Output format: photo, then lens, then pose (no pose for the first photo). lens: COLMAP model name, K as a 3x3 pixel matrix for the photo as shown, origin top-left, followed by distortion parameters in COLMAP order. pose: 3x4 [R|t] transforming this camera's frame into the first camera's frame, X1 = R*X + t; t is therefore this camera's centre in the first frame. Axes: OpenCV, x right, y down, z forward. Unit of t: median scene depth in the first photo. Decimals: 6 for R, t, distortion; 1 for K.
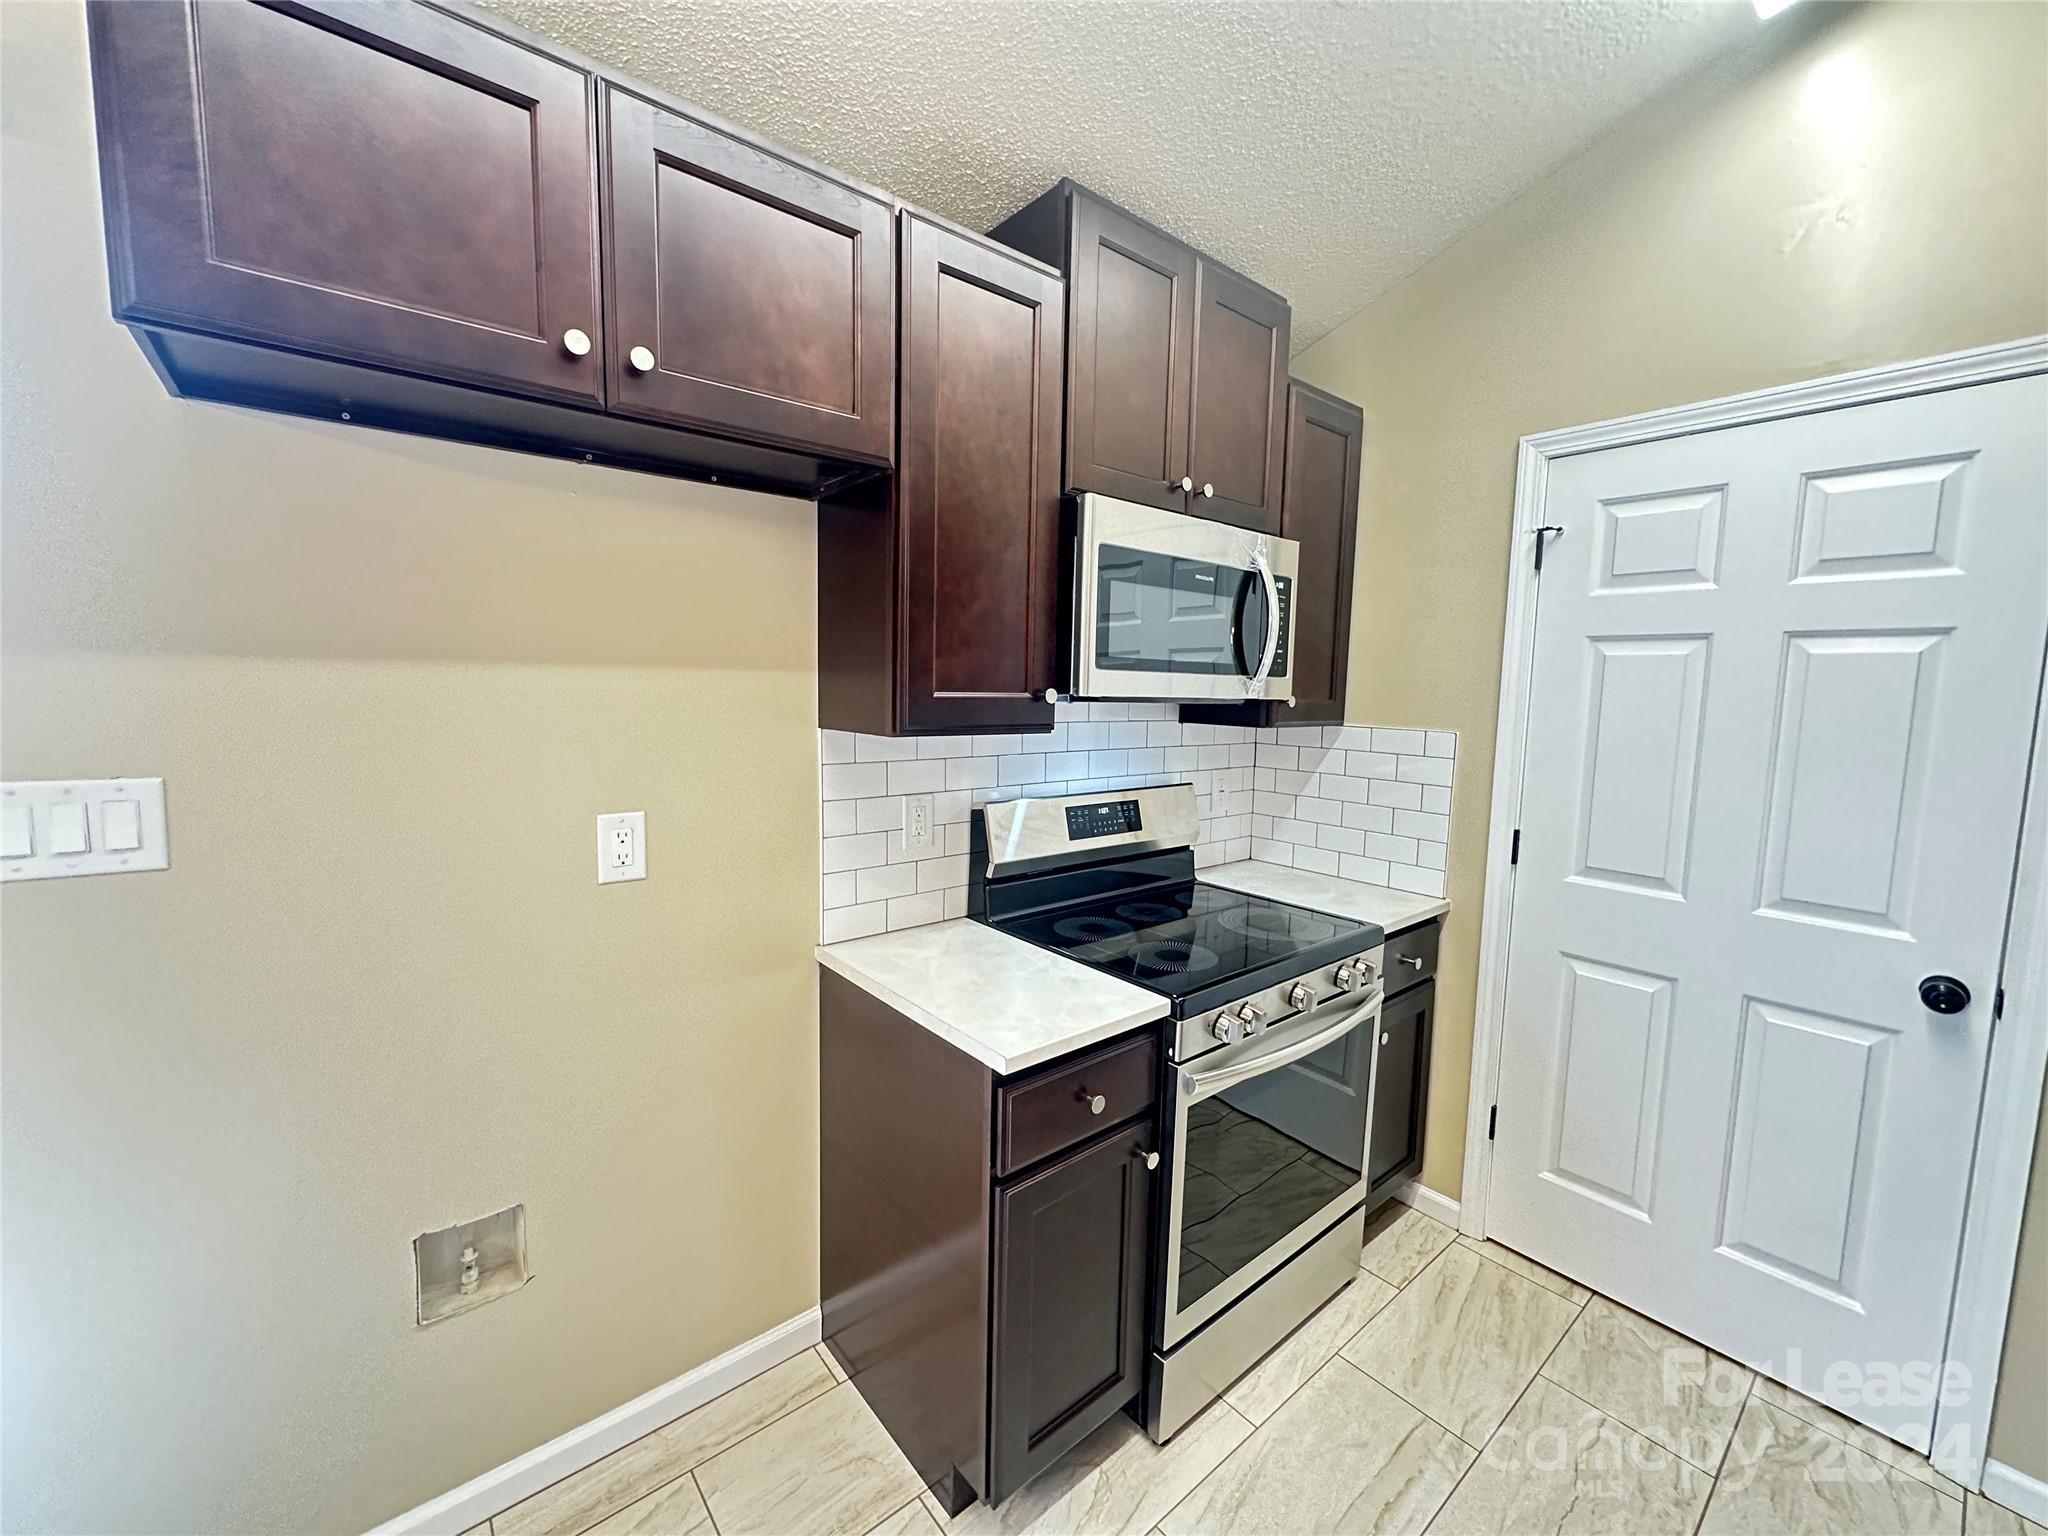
lens RADIAL K [[815.1, 0, 1020.1], [0, 815.1, 763.2], [0, 0, 1]] dist [-0.005328, 0.000261]
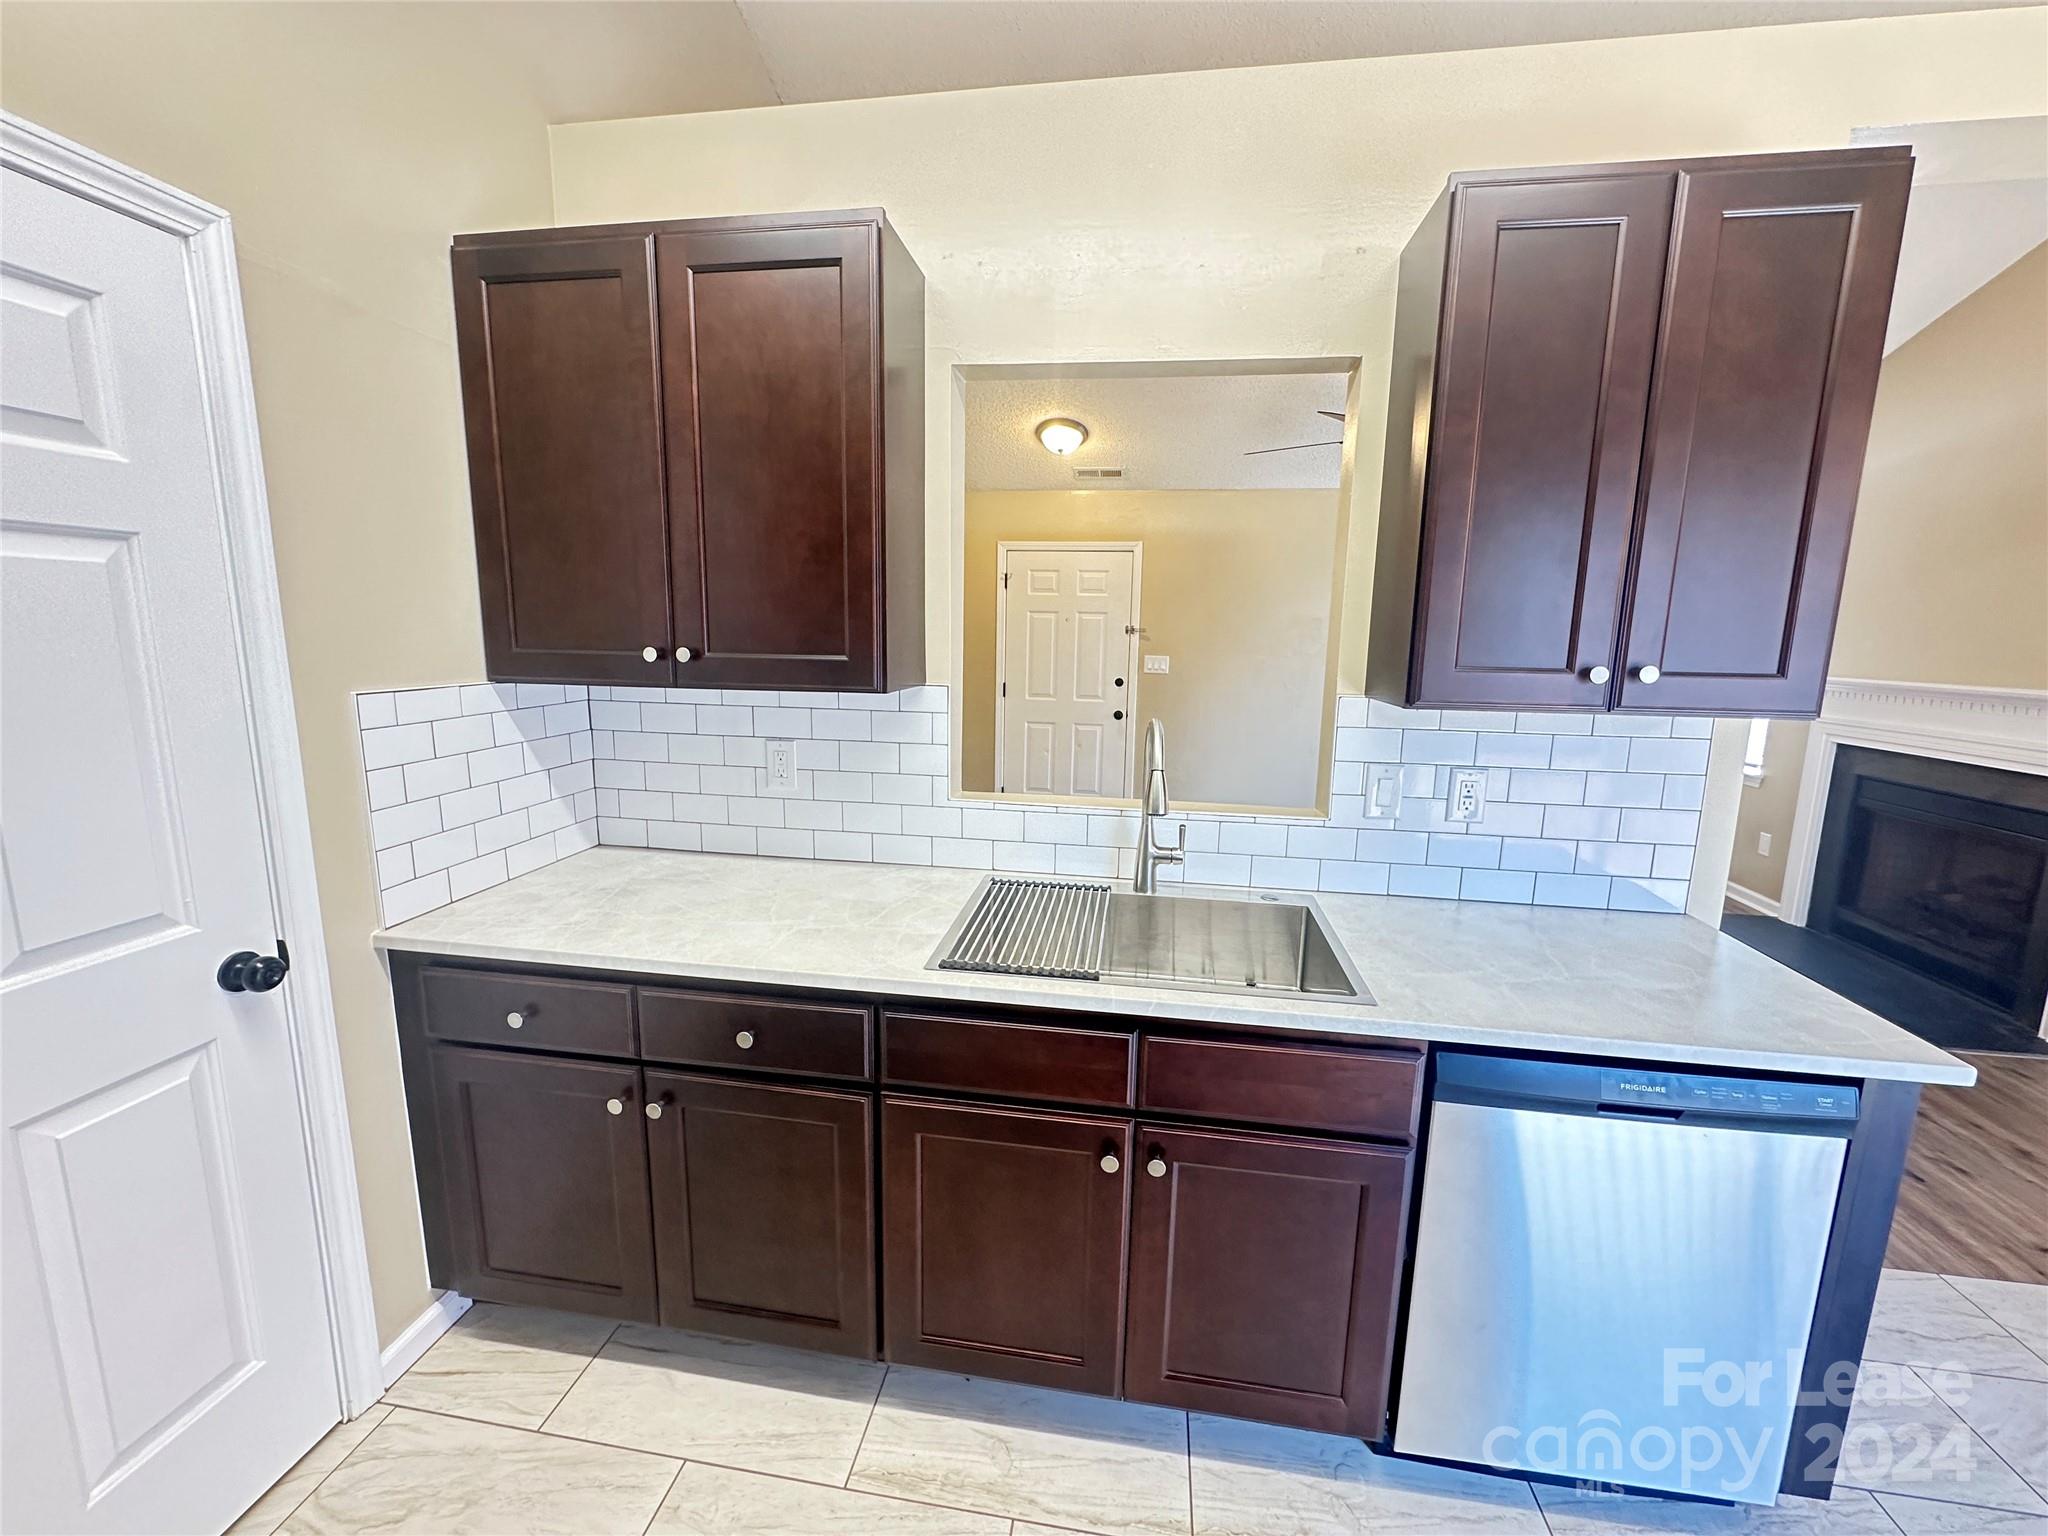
lens RADIAL K [[815.1, 0, 1028.0], [0, 815.1, 761.6], [0, 0, 1]] dist [-0.005328, 0.000261]
pose [[-0.664861, -0.153779, 0.730967, -0.006372], [0.042097, 0.969310, 0.242211, -0.096063], [-0.745780, 0.191808, -0.637983, 0.801938]]
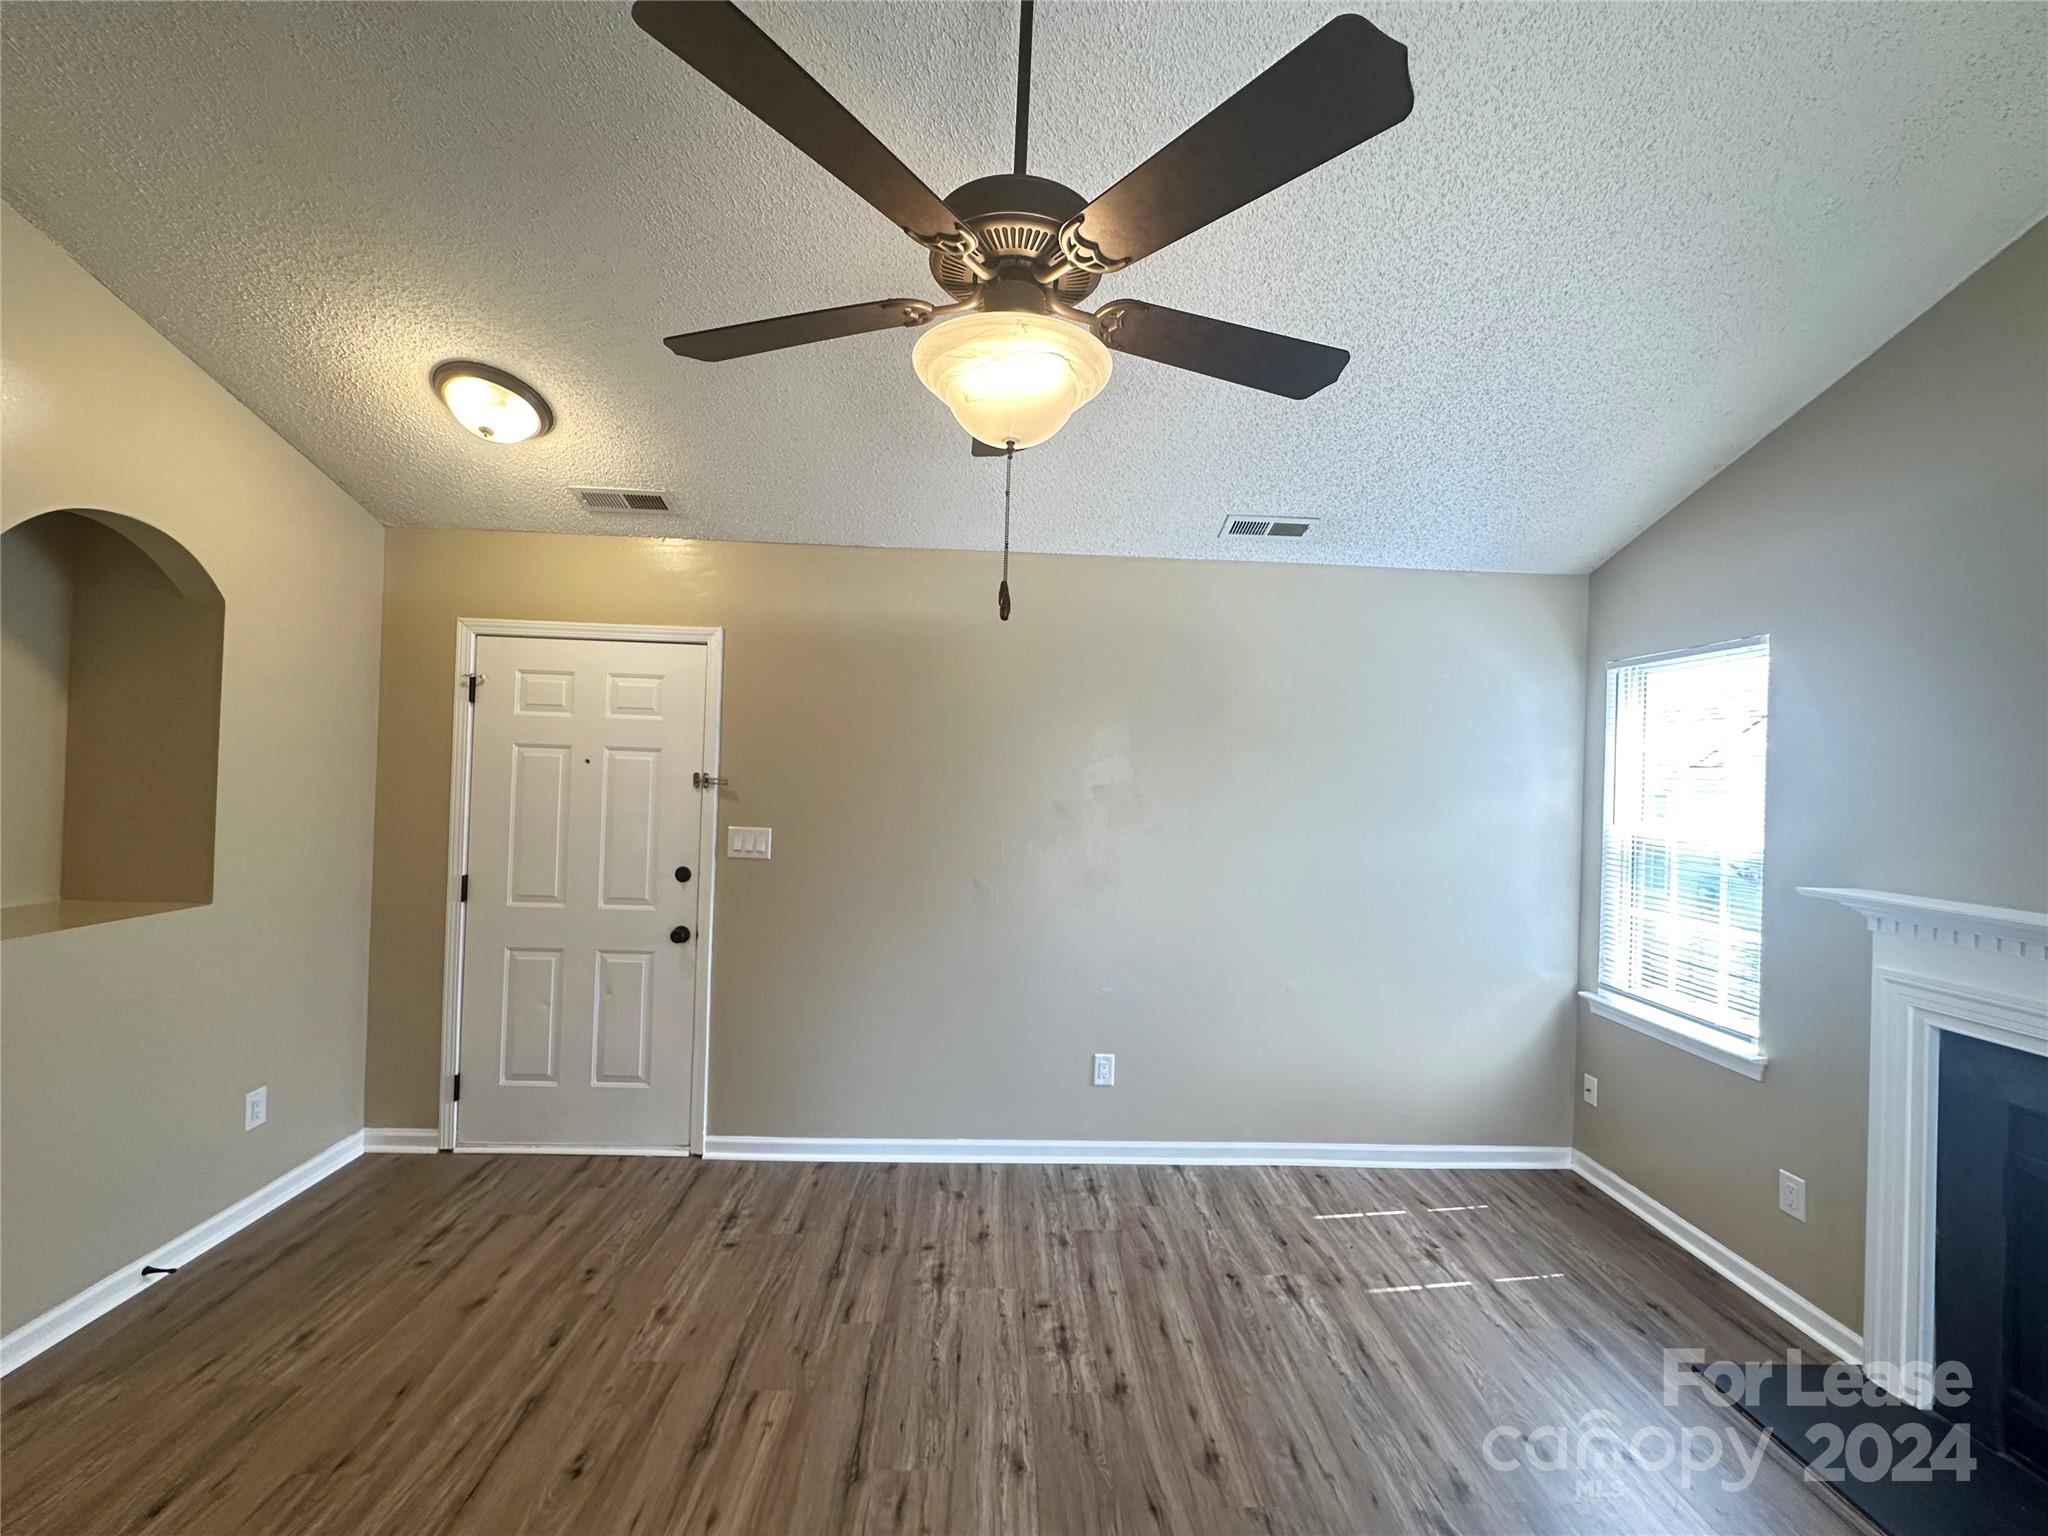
lens RADIAL K [[815.1, 0, 1026.6], [0, 815.1, 765.2], [0, 0, 1]] dist [-0.005328, 0.000261]
pose [[-0.795193, -0.044794, 0.604699, 0.550651], [0.010841, 0.996058, 0.088040, 0.020753], [-0.606259, 0.076564, -0.791573, -0.795014]]
